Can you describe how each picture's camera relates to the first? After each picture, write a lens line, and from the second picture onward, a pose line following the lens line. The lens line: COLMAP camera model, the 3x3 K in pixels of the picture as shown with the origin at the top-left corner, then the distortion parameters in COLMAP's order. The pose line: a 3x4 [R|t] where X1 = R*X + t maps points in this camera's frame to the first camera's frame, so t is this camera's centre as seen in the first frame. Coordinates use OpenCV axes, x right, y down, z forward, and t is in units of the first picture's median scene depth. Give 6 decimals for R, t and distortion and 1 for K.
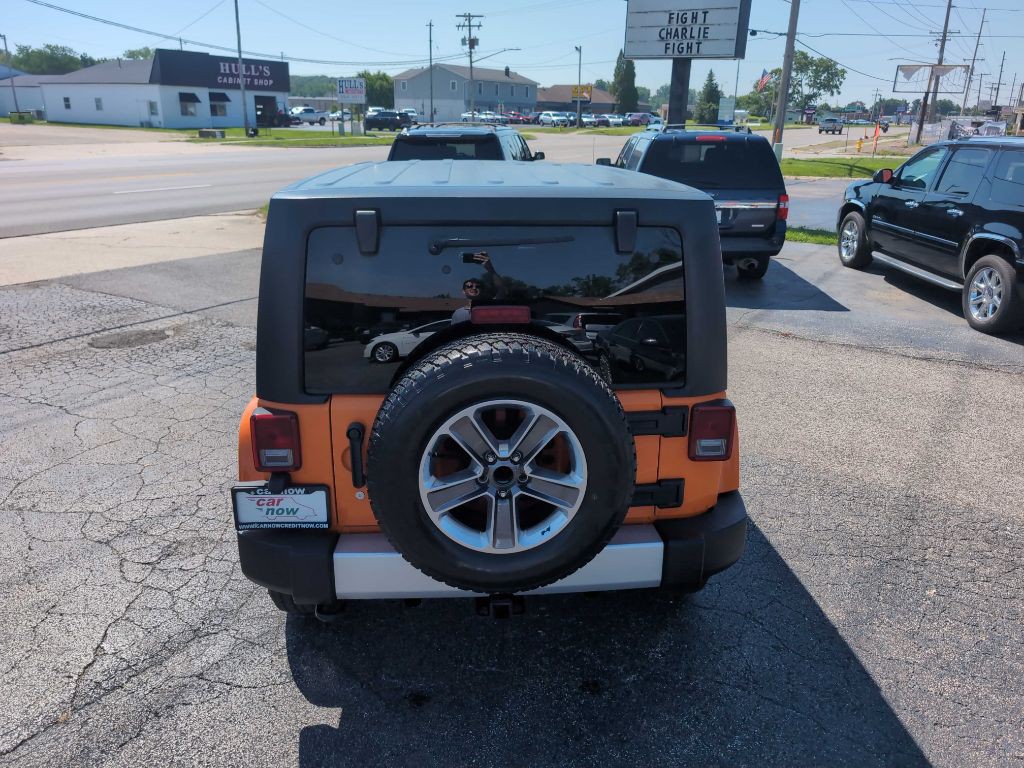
lens RADIAL K [[738.8, 0, 519.8], [0, 738.8, 364.7], [0, 0, 1]] dist [0.016373, -0.011296]
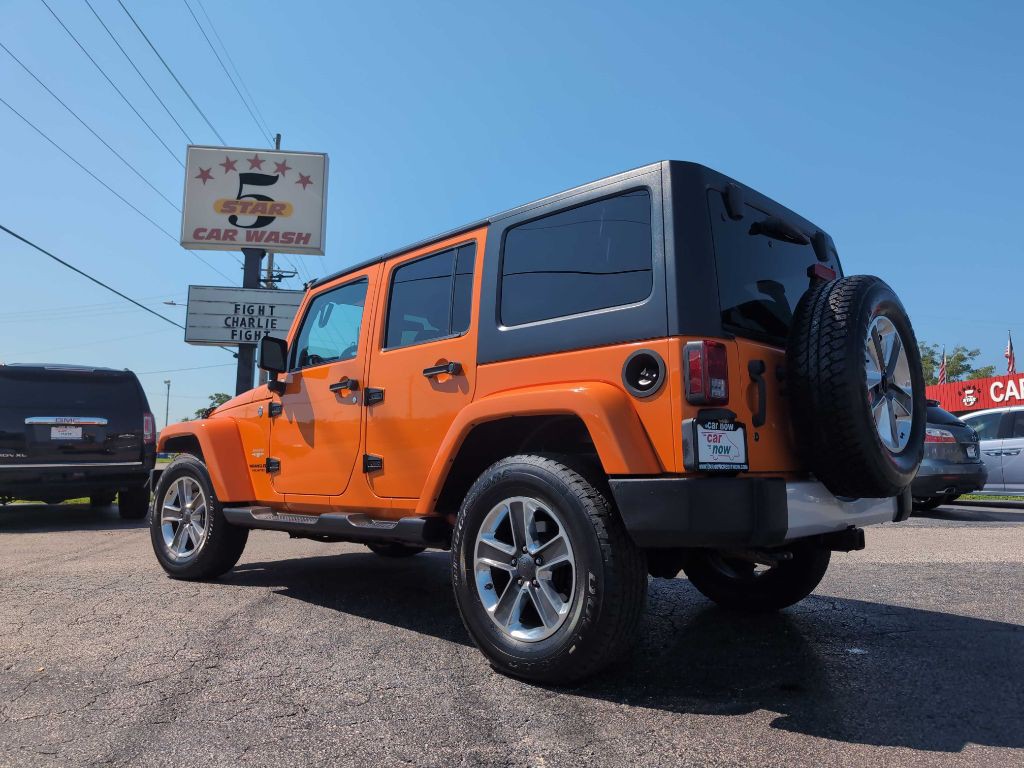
lens RADIAL K [[738.8, 0, 519.9], [0, 738.8, 367.0], [0, 0, 1]] dist [0.016373, -0.011296]
pose [[0.746274, 0.071961, 0.661737, -0.825170], [0.219010, 0.912243, -0.346191, 0.268197], [-0.628577, 0.403280, 0.665023, 0.353657]]
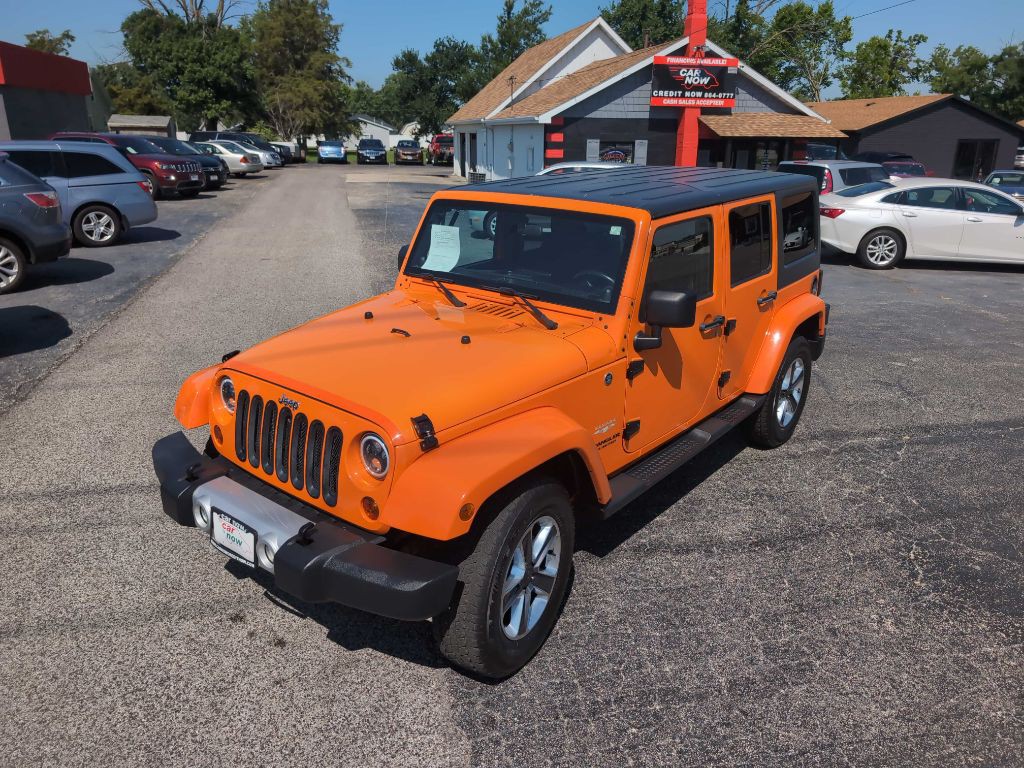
lens RADIAL K [[738.8, 0, 525.1], [0, 738.8, 371.0], [0, 0, 1]] dist [0.016373, -0.011296]
pose [[-0.731062, -0.239382, 0.638940, -0.857951], [0.193211, 0.825477, 0.530337, -0.750510], [-0.654384, 0.511160, -0.557223, 2.123684]]
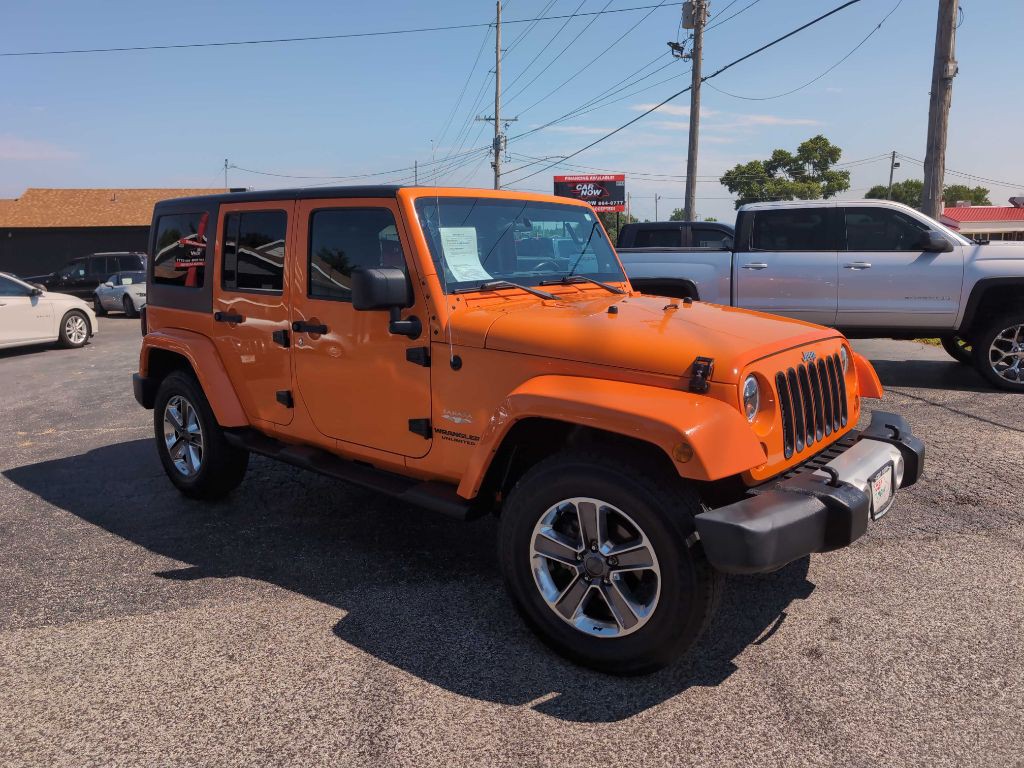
lens RADIAL K [[738.8, 0, 518.0], [0, 738.8, 376.0], [0, 0, 1]] dist [0.016373, -0.011296]
pose [[-0.708854, 0.114115, -0.696063, 0.706992], [-0.221753, 0.900736, 0.373498, -0.536577], [0.669591, 0.419110, -0.613184, 2.145619]]
